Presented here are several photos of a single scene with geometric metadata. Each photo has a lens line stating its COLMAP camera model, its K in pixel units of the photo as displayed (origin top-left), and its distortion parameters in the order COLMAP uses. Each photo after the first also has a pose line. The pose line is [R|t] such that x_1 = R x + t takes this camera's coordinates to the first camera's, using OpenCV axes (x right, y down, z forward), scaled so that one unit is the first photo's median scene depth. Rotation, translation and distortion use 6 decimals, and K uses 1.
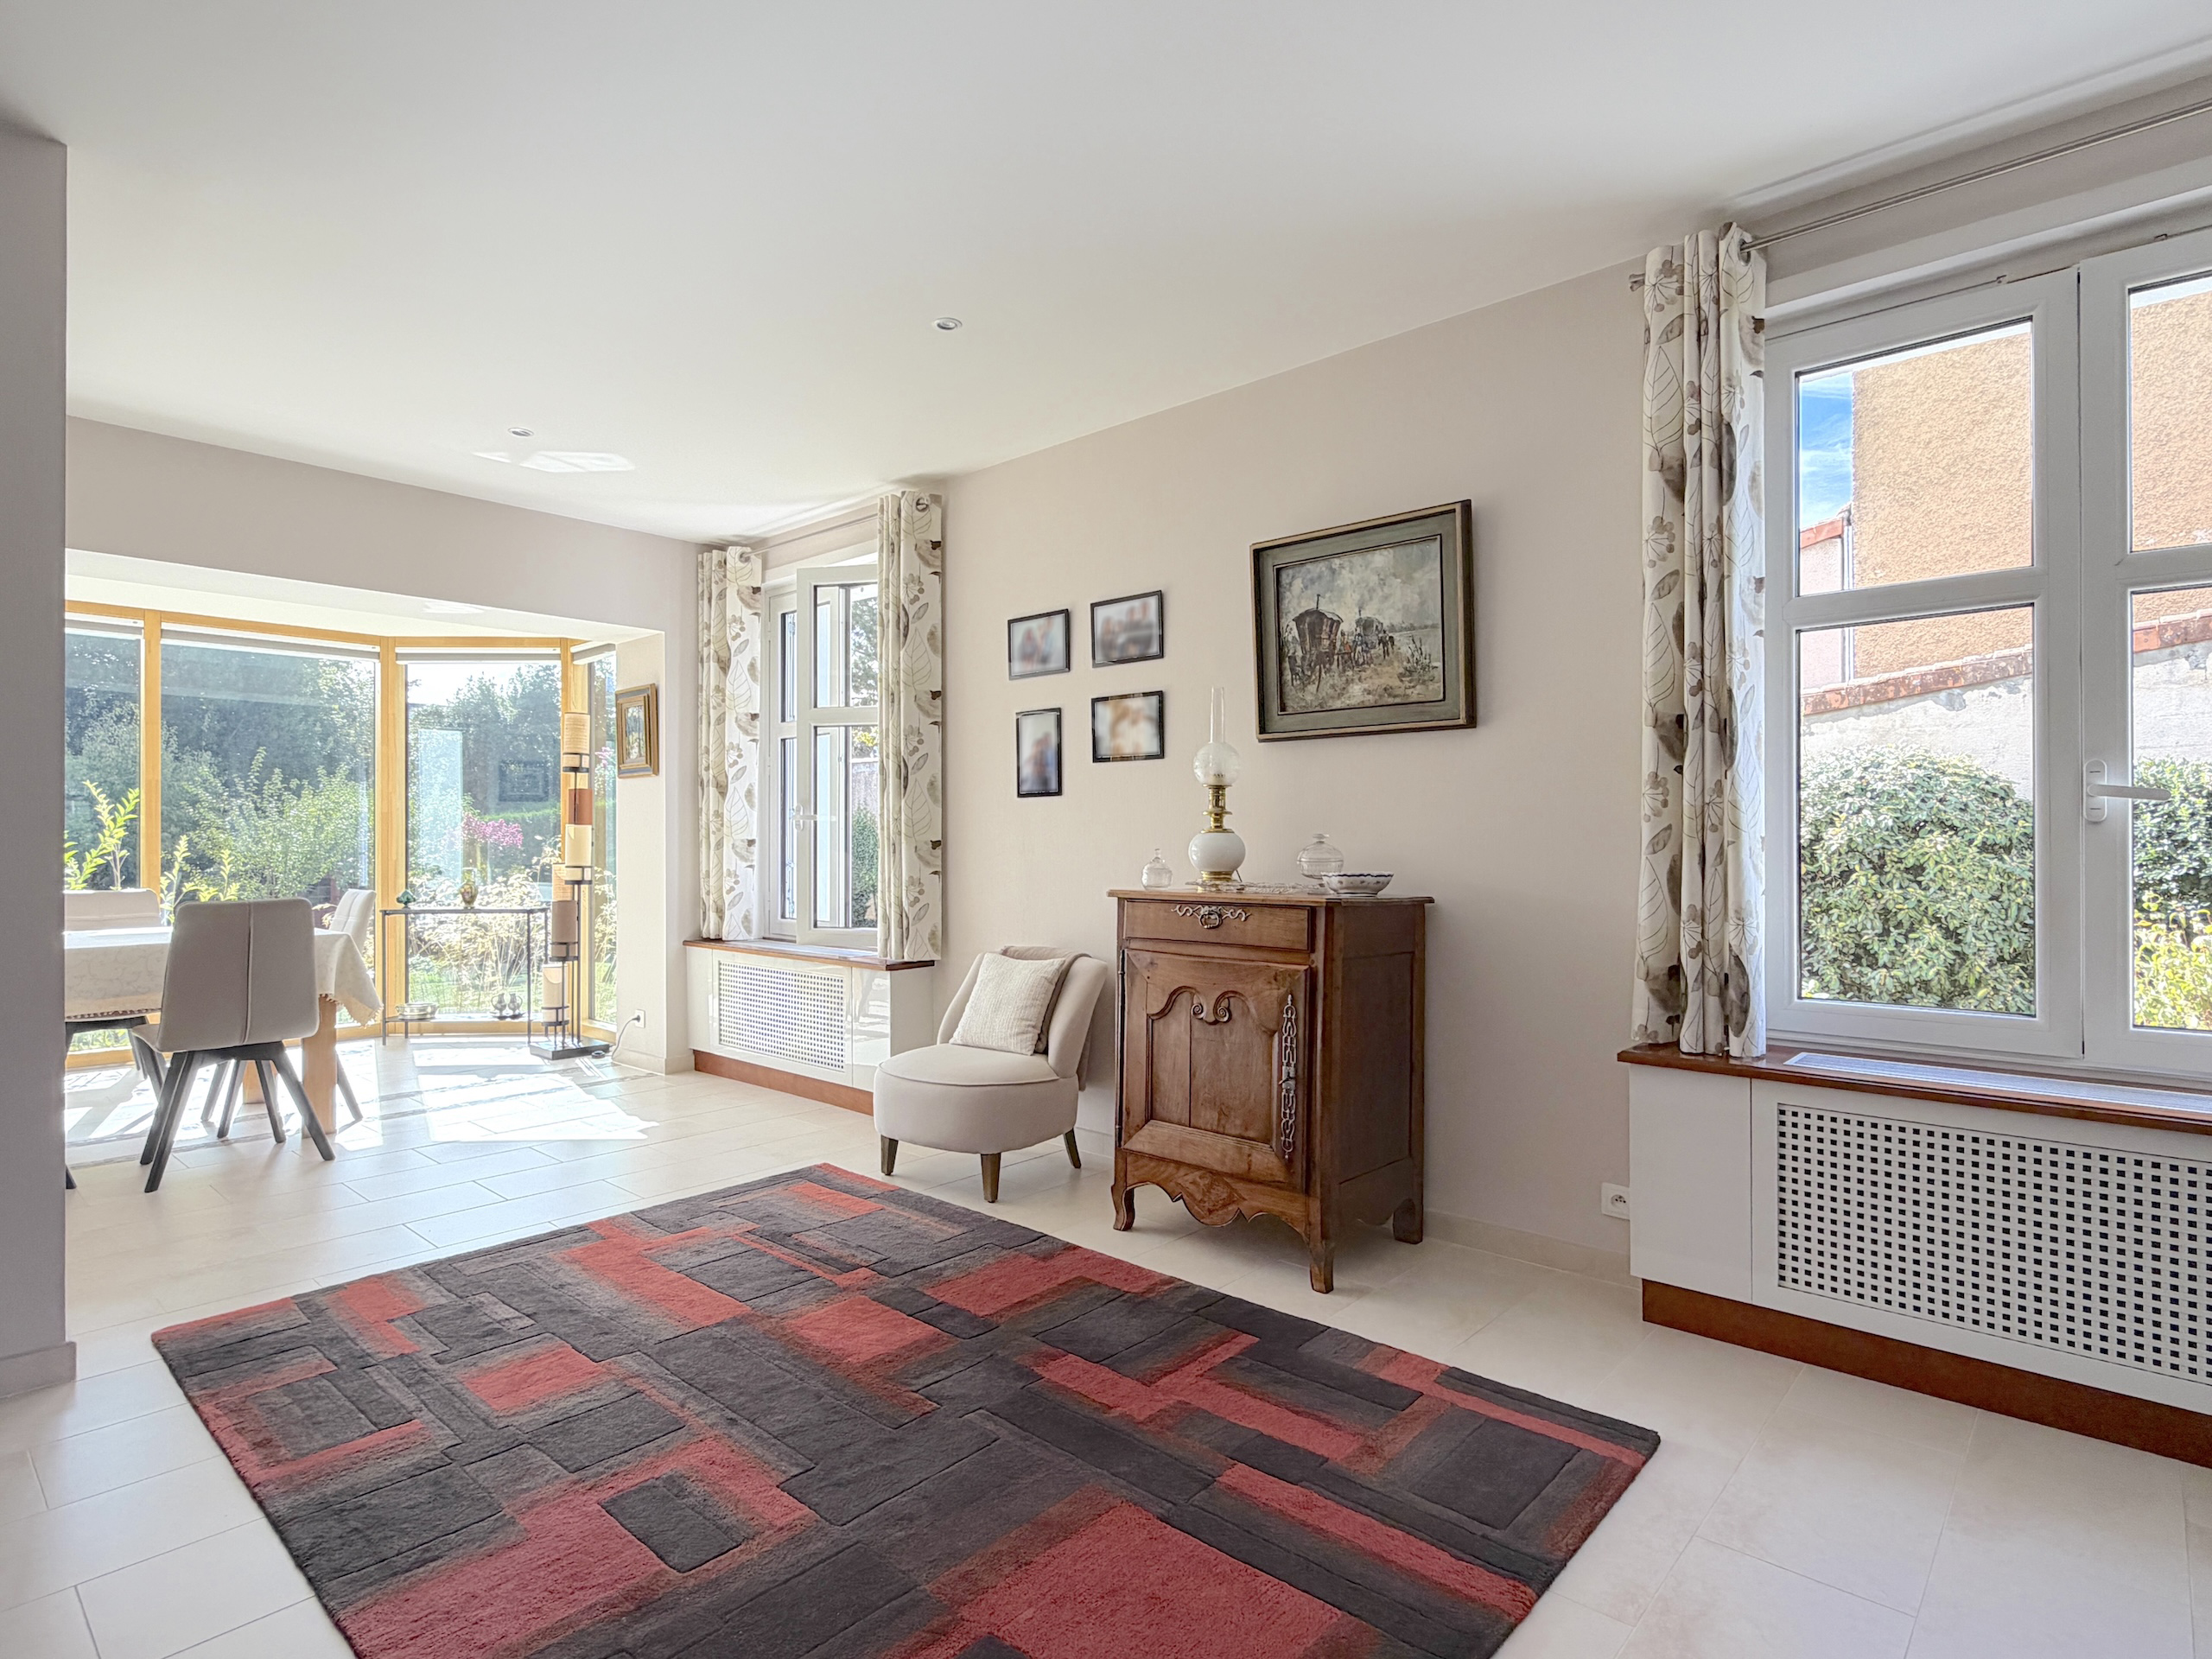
lens RADIAL K [[1156.5, 0, 1101.8], [0, 1156.5, 833.7], [0, 0, 1]] dist [0.001014, 0.000839]
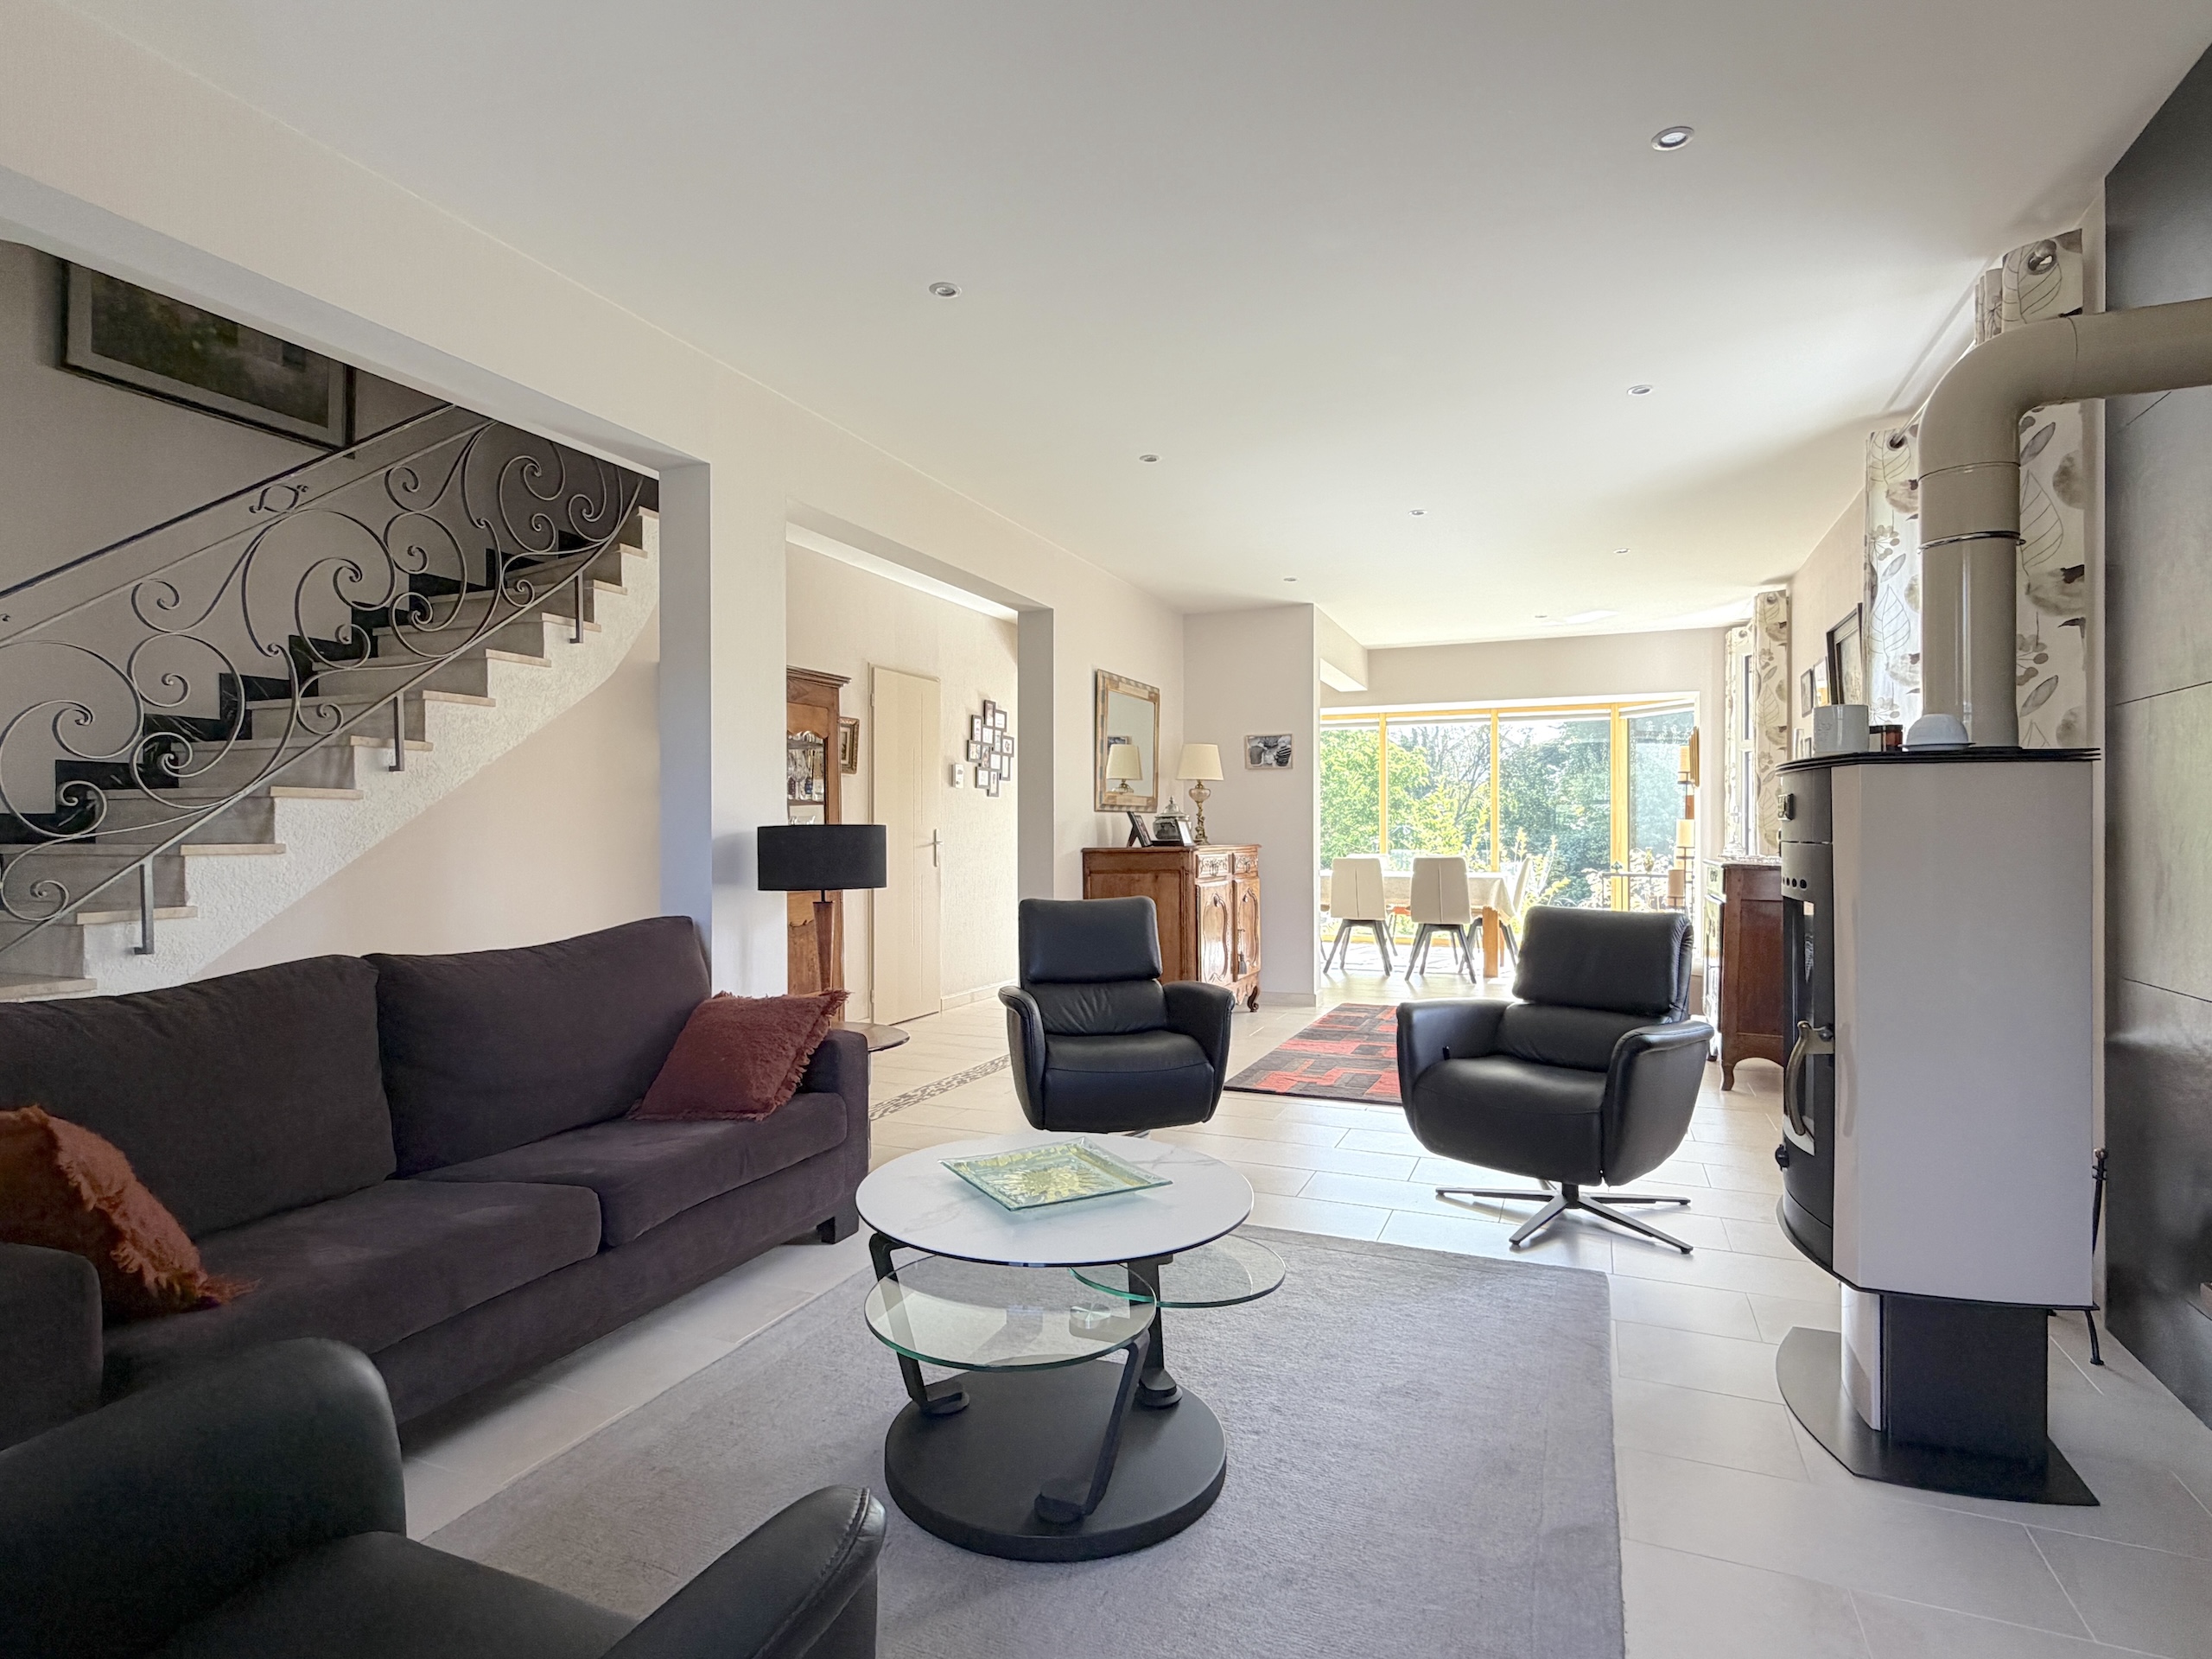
lens RADIAL K [[1156.5, 0, 1101.8], [0, 1156.5, 833.7], [0, 0, 1]] dist [0.001014, 0.000839]
pose [[0.336259, -0.002772, -0.941765, 0.930712], [0.013533, 0.999907, 0.001889, -0.003303], [0.941672, -0.013380, 0.336265, -0.290036]]
